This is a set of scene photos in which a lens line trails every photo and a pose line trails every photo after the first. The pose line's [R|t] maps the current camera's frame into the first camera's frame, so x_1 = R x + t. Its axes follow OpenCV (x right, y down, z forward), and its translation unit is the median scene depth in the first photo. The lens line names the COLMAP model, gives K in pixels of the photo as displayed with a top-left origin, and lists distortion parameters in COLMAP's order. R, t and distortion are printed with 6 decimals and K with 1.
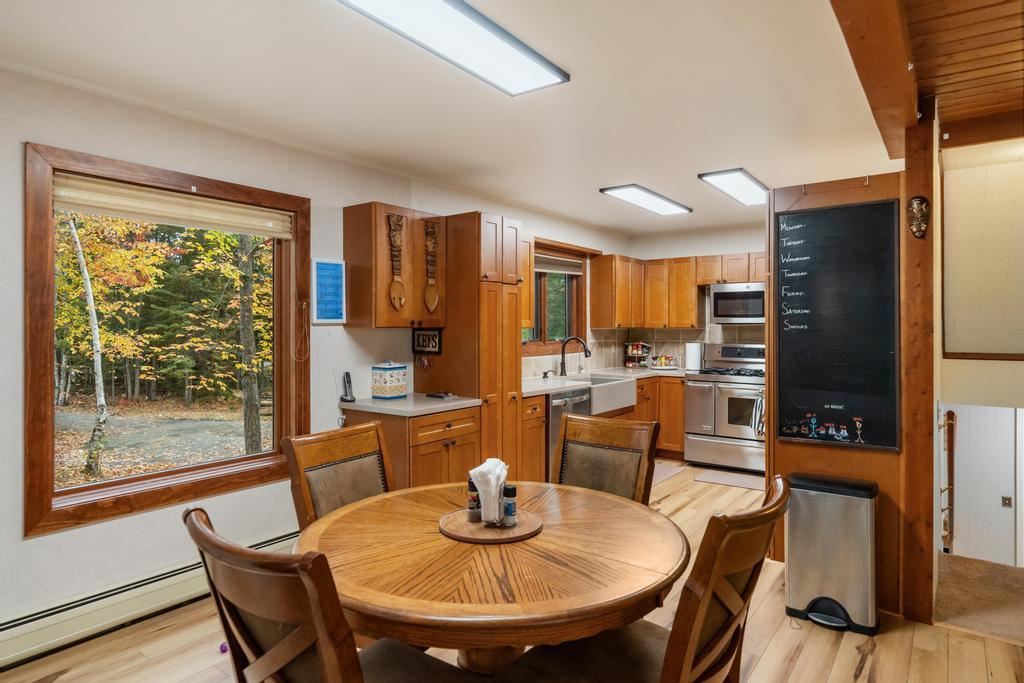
lens RADIAL K [[604.6, 0, 508.8], [0, 604.6, 338.7], [0, 0, 1]] dist [0.000053, 0.000115]
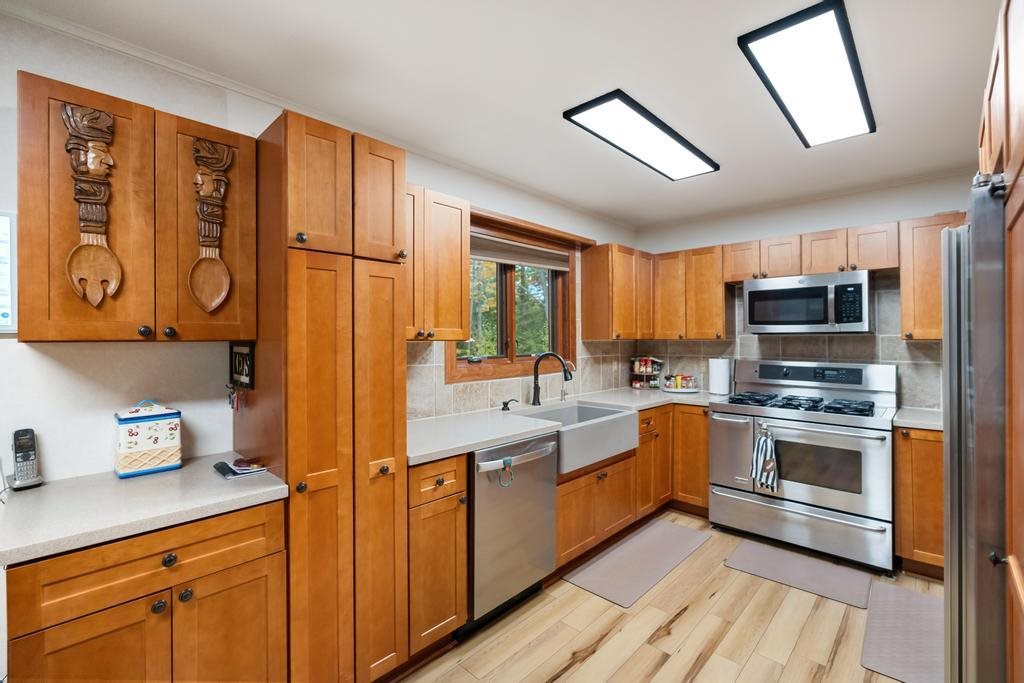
lens RADIAL K [[456.8, 0, 517.6], [0, 456.8, 336.5], [0, 0, 1]] dist [0.009962, -0.000098]
pose [[0.994632, -0.001973, -0.103458, 0.116627], [-0.000372, 0.999744, -0.022635, -0.008707], [0.103476, 0.022552, 0.994376, 0.415354]]
